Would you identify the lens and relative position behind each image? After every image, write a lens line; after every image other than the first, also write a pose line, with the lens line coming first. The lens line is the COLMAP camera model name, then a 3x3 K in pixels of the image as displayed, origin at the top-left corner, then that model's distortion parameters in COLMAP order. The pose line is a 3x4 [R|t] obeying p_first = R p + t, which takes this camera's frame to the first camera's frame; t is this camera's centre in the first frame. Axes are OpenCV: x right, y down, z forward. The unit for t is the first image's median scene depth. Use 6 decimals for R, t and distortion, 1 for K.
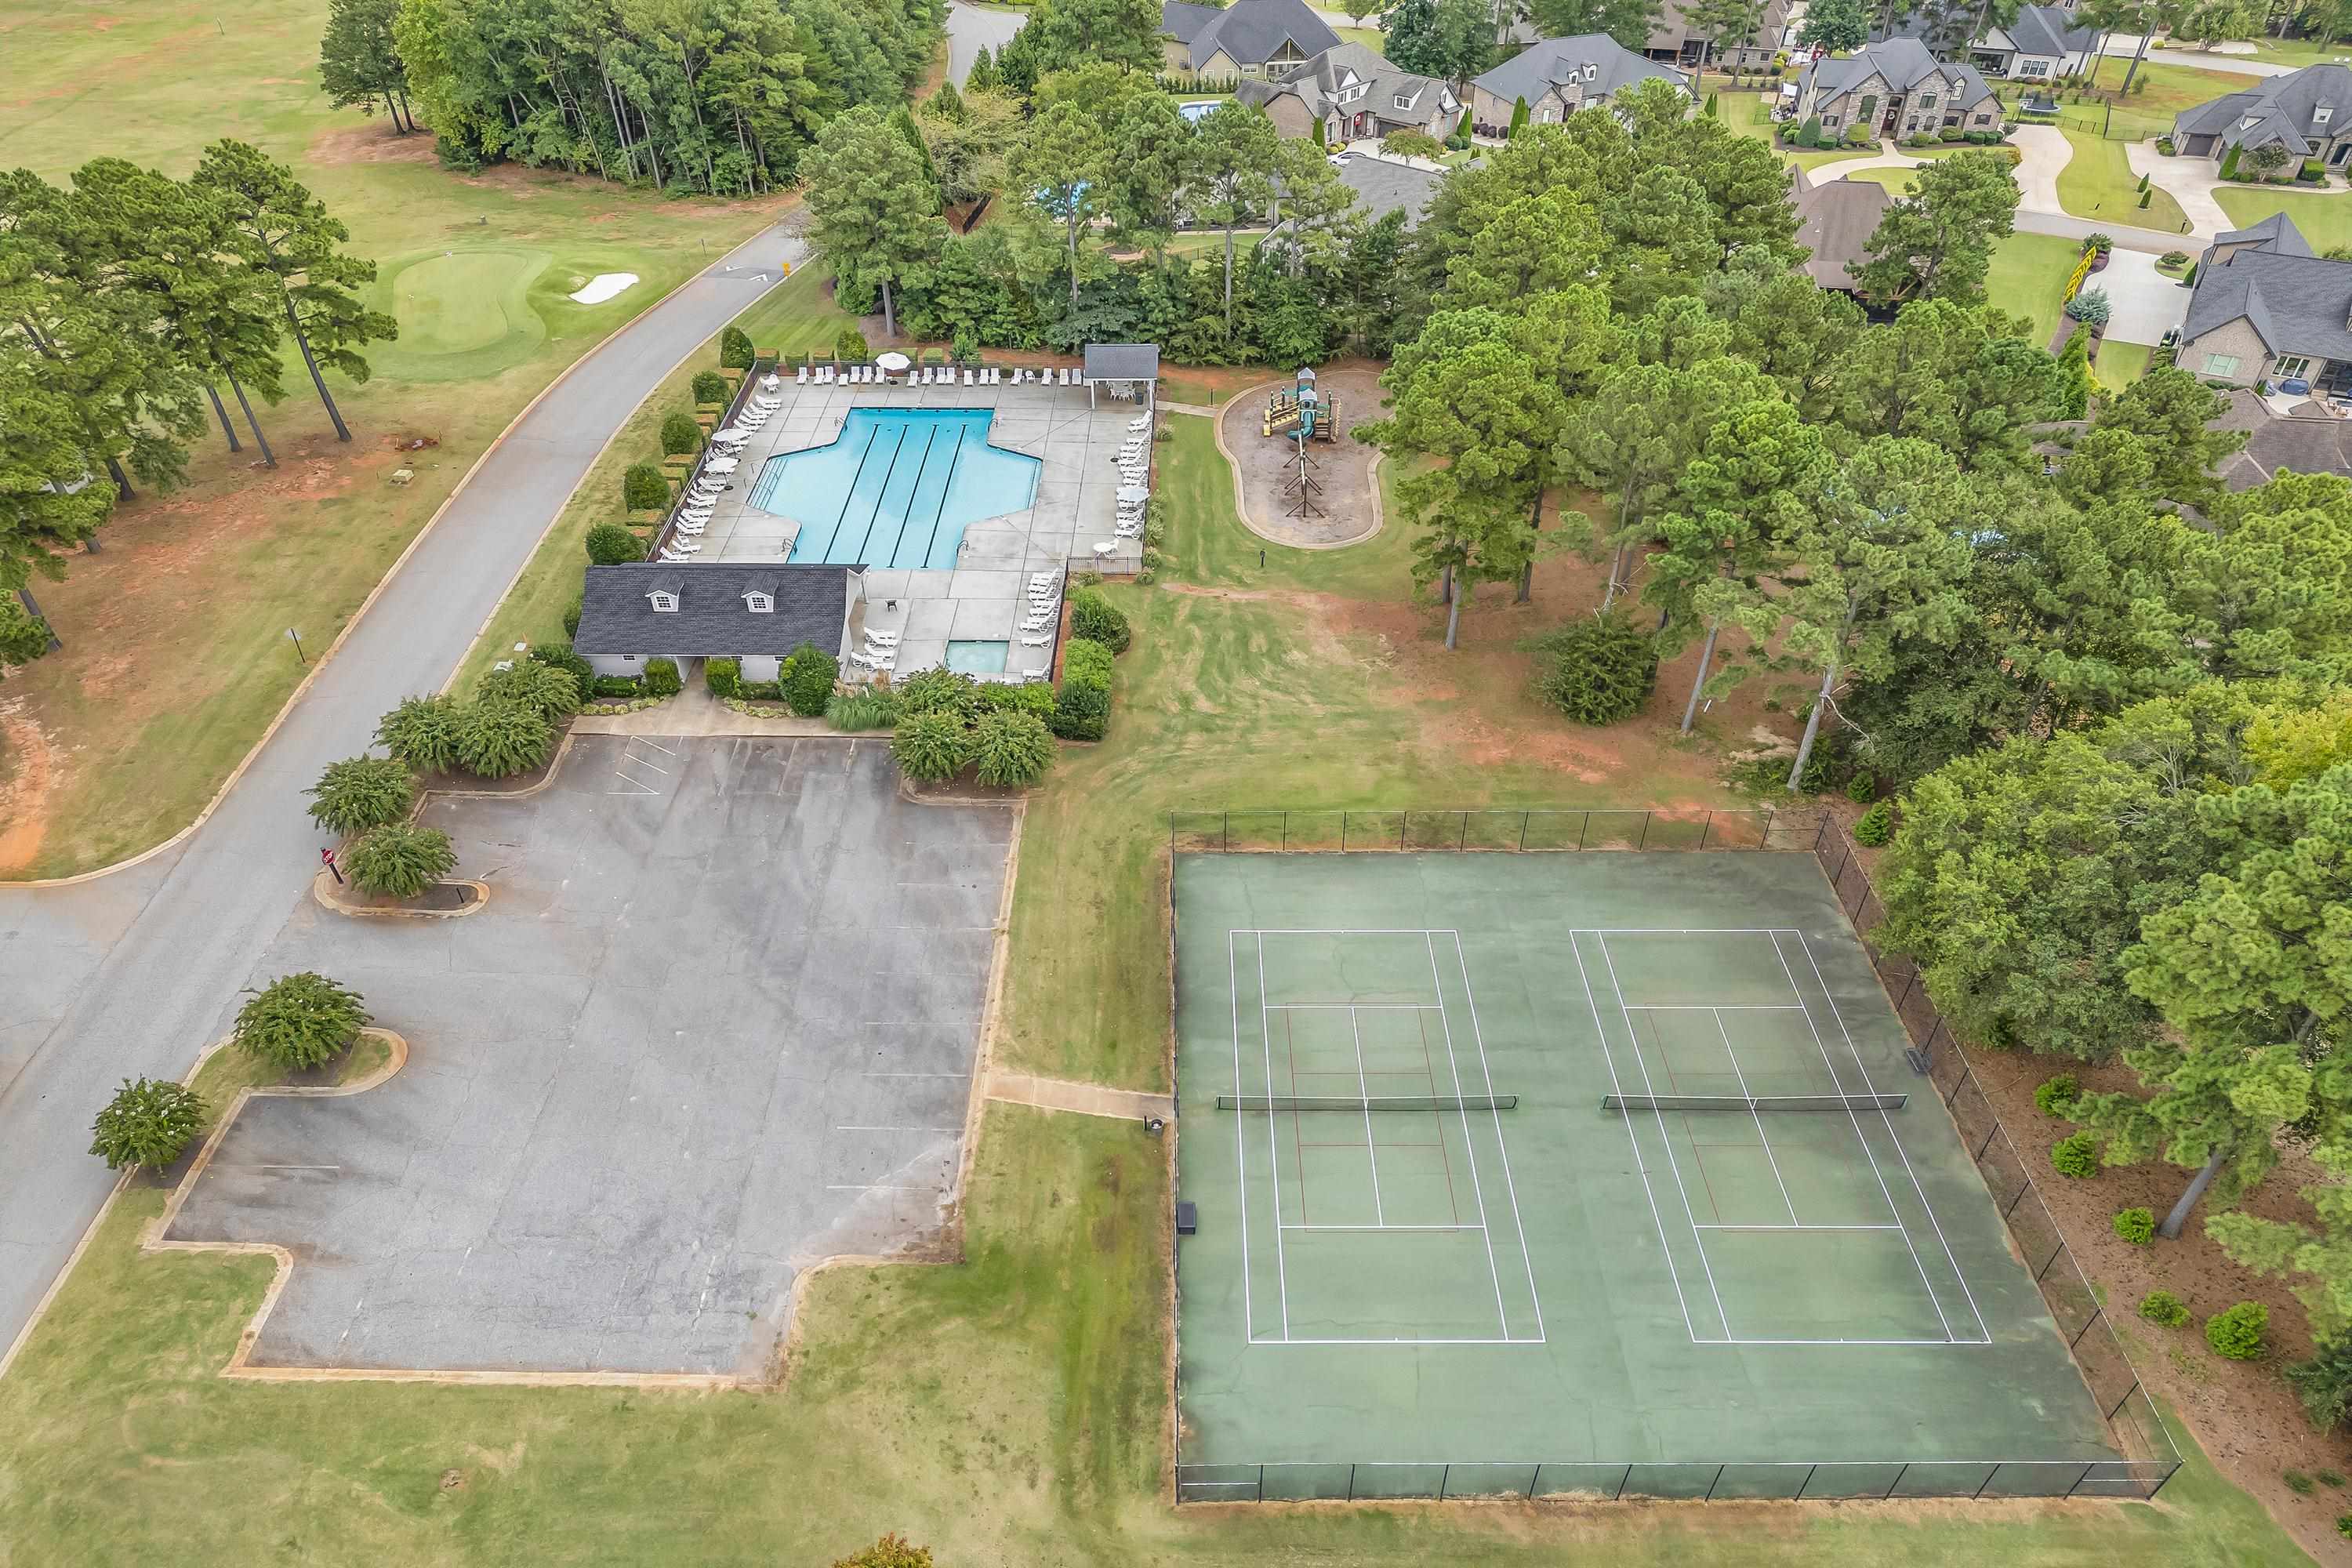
lens RADIAL K [[1630.4, 0, 1236.3], [0, 1630.4, 839.1], [0, 0, 1]] dist [0.022291, -0.005877]
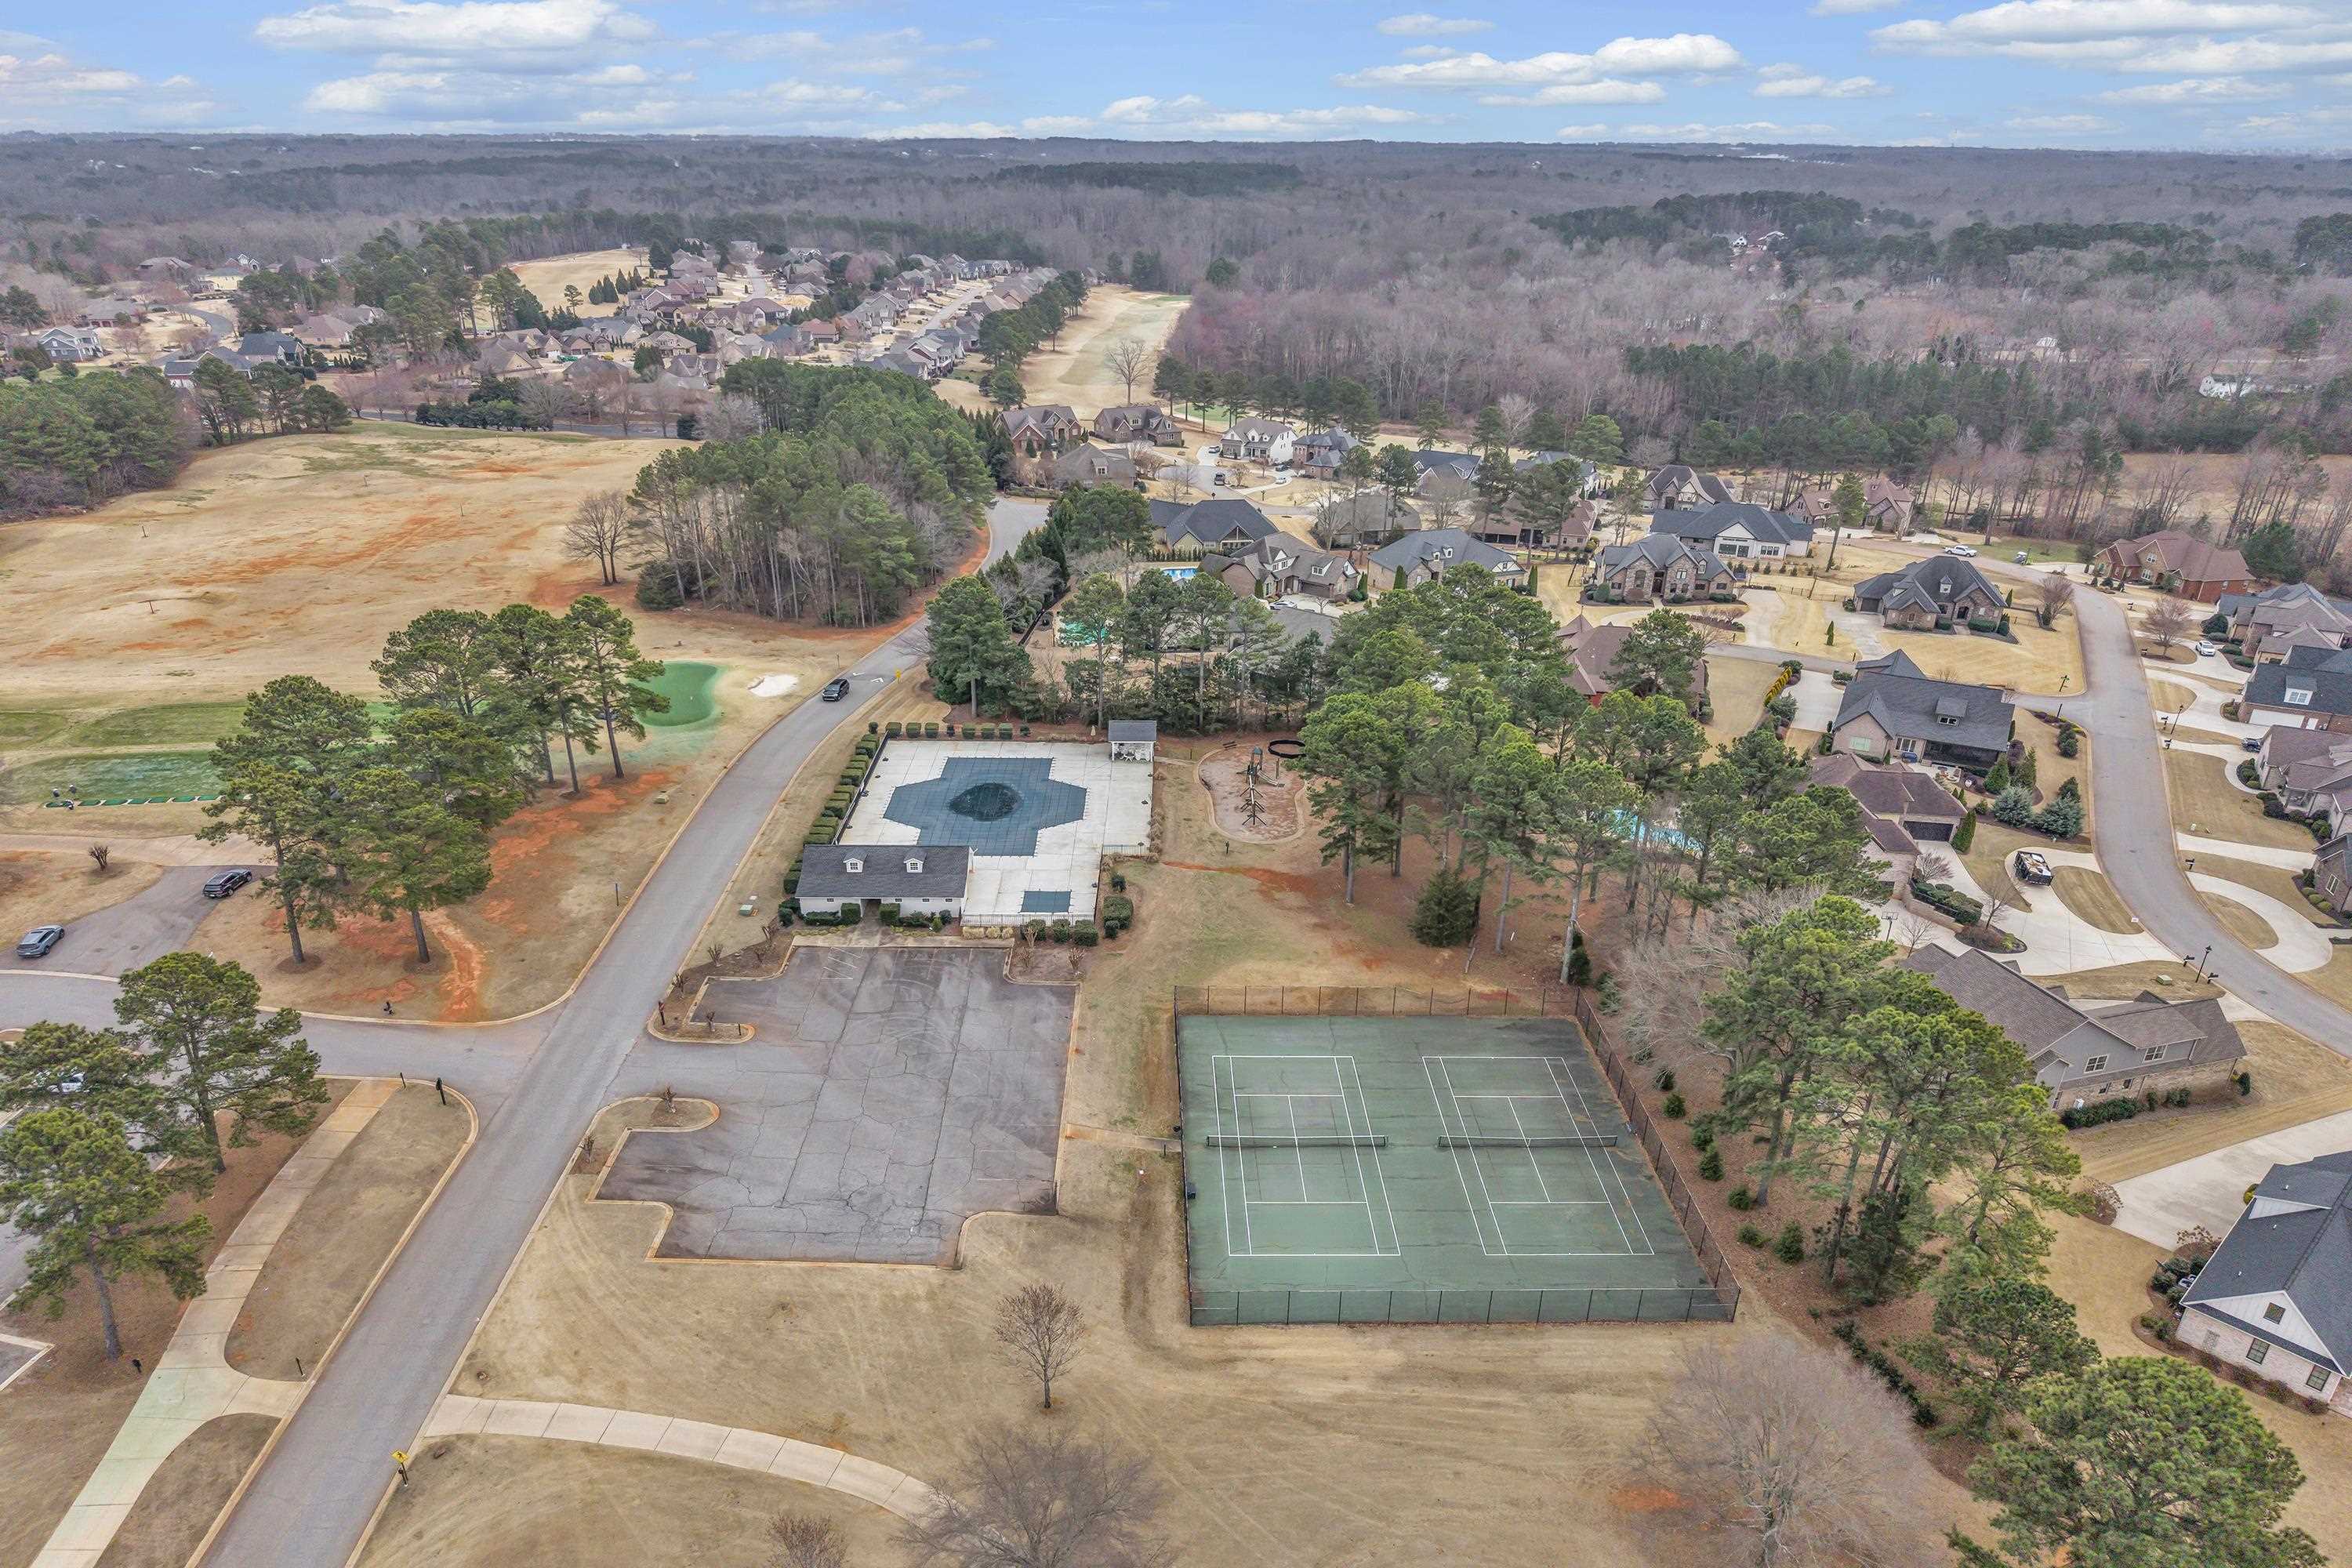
lens RADIAL K [[1607.8, 0, 1176.0], [0, 1607.8, 784.0], [0, 0, 1]] dist [-0.001021, 0.003145]
pose [[0.999955, 0.009438, 0.000601, -0.032163], [-0.008917, 0.962096, -0.272564, 0.173607], [-0.003150, 0.272547, 0.962137, -0.454946]]
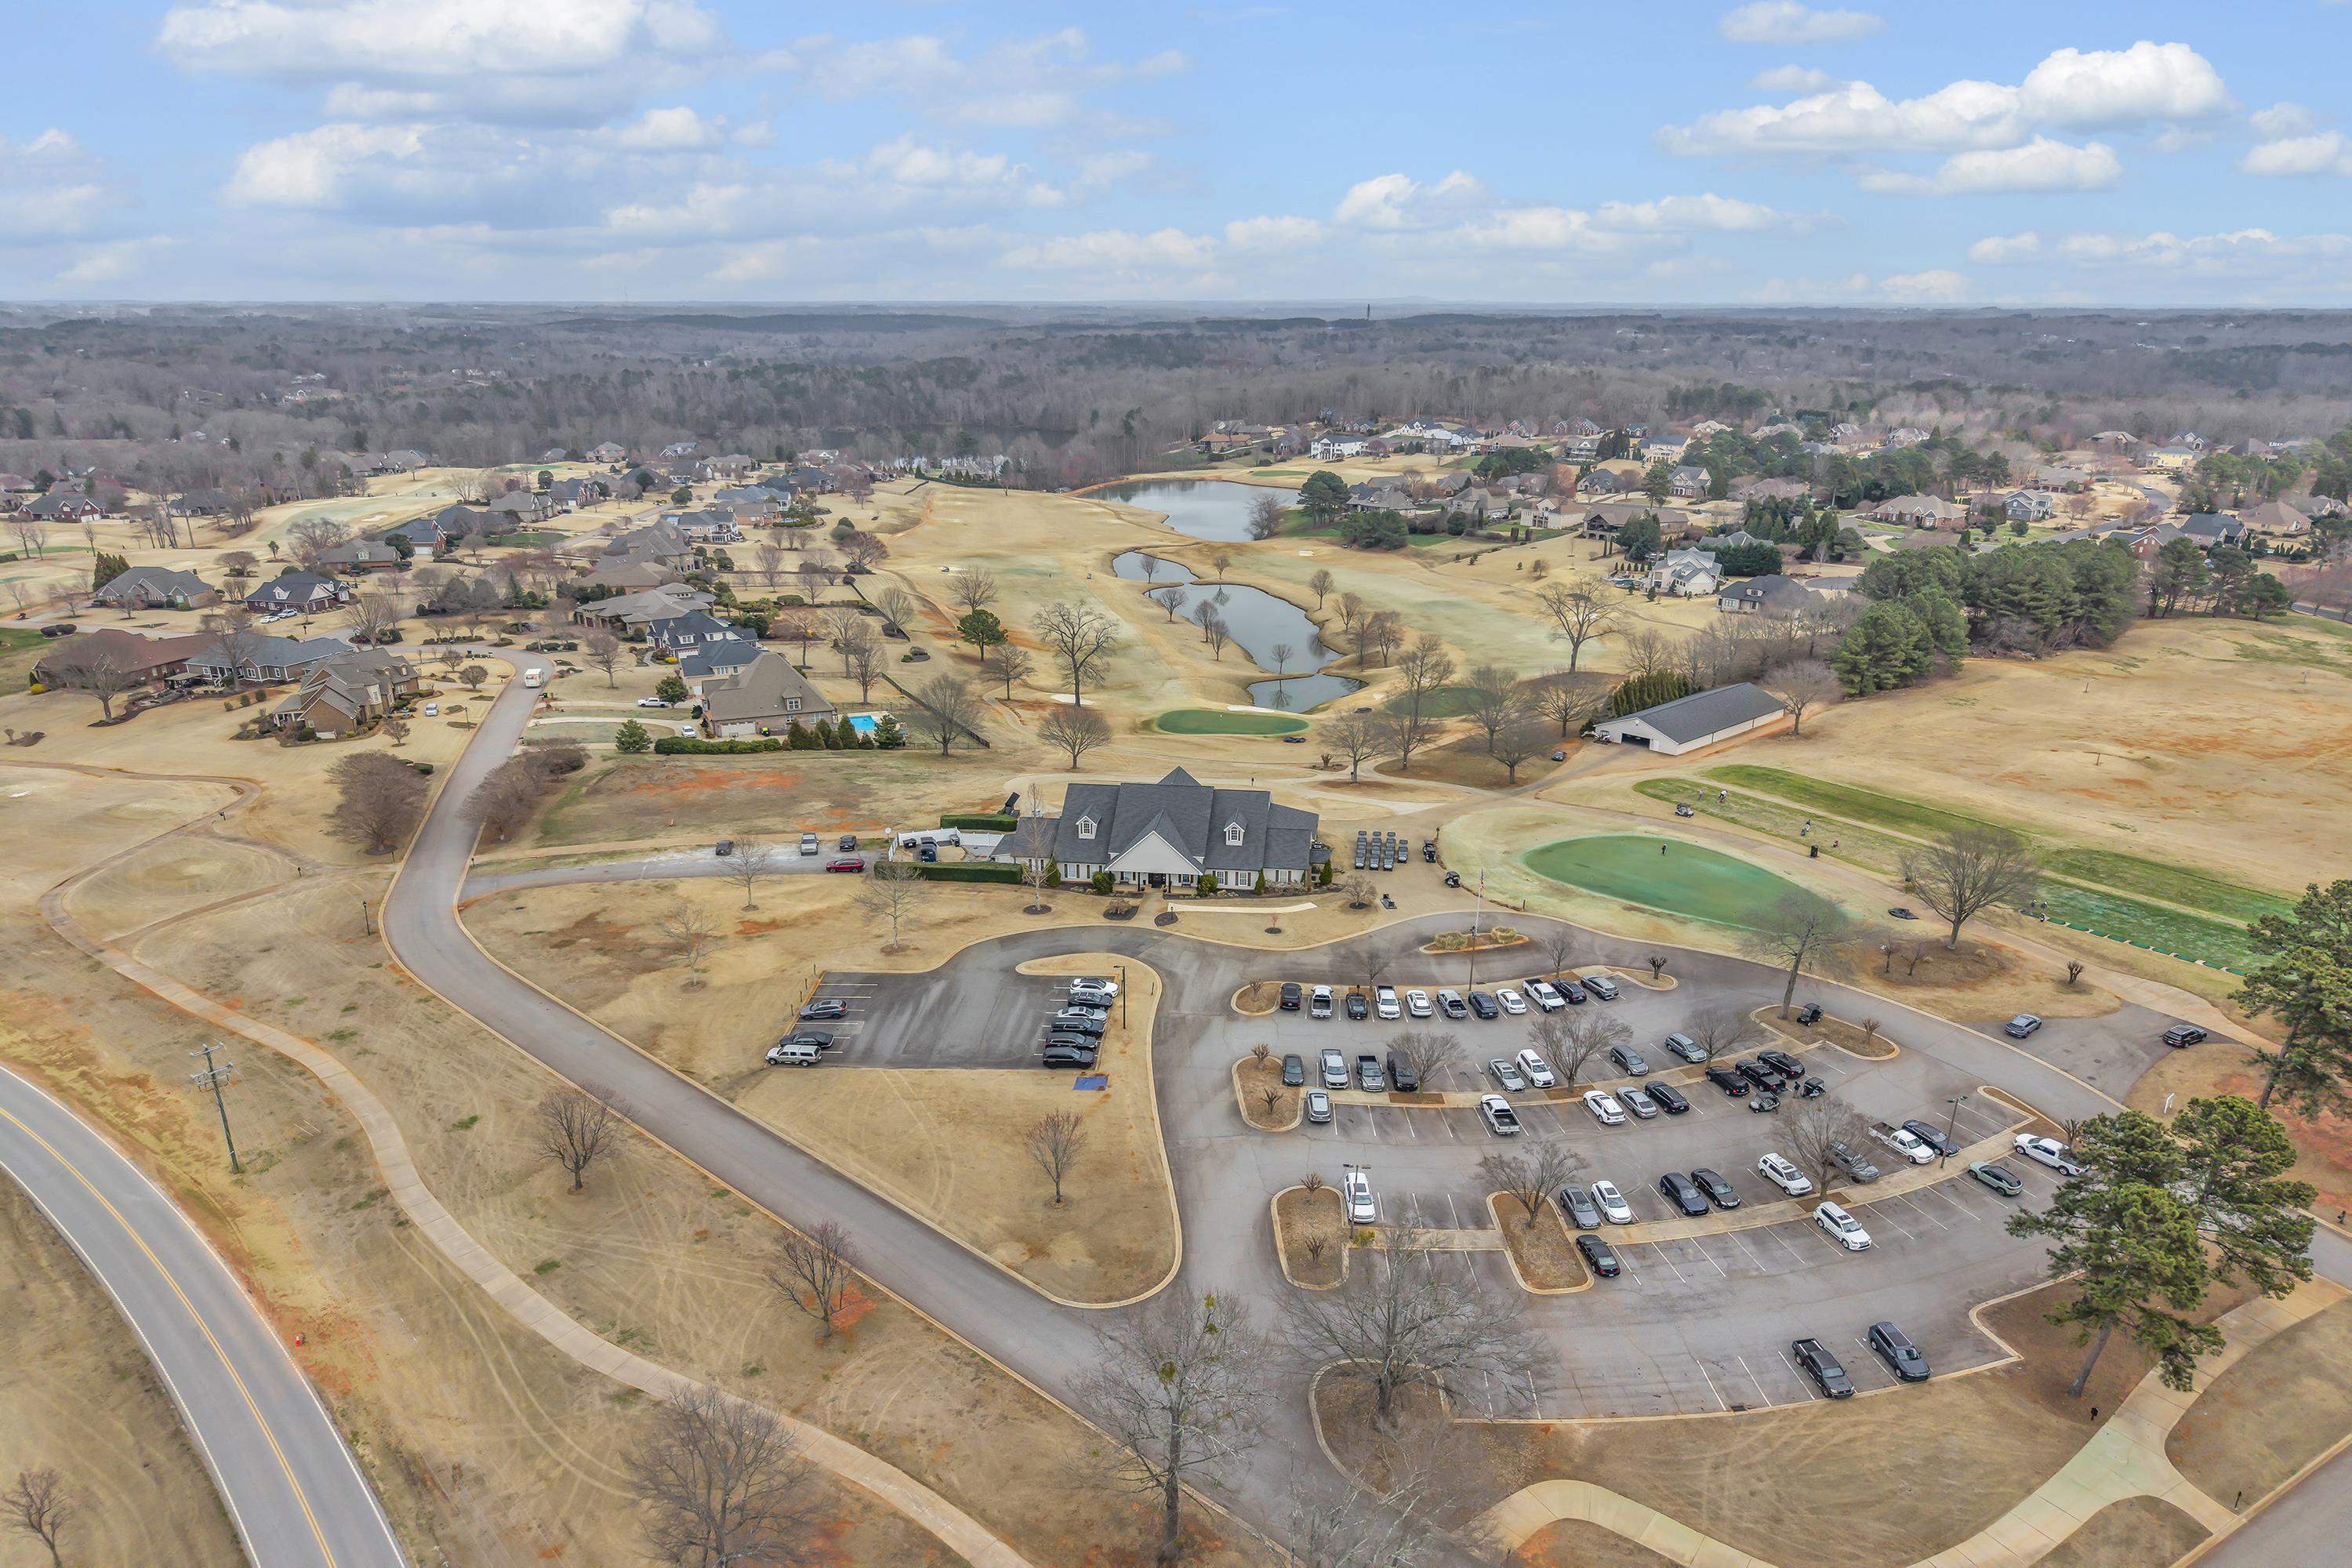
lens RADIAL K [[1607.8, 0, 1176.0], [0, 1607.8, 784.0], [0, 0, 1]] dist [-0.001021, 0.003145]
pose [[0.511841, 0.252663, -0.821084, -0.156397], [-0.530103, 0.845004, -0.070427, 0.287487], [0.676025, 0.471307, 0.566446, -0.682141]]
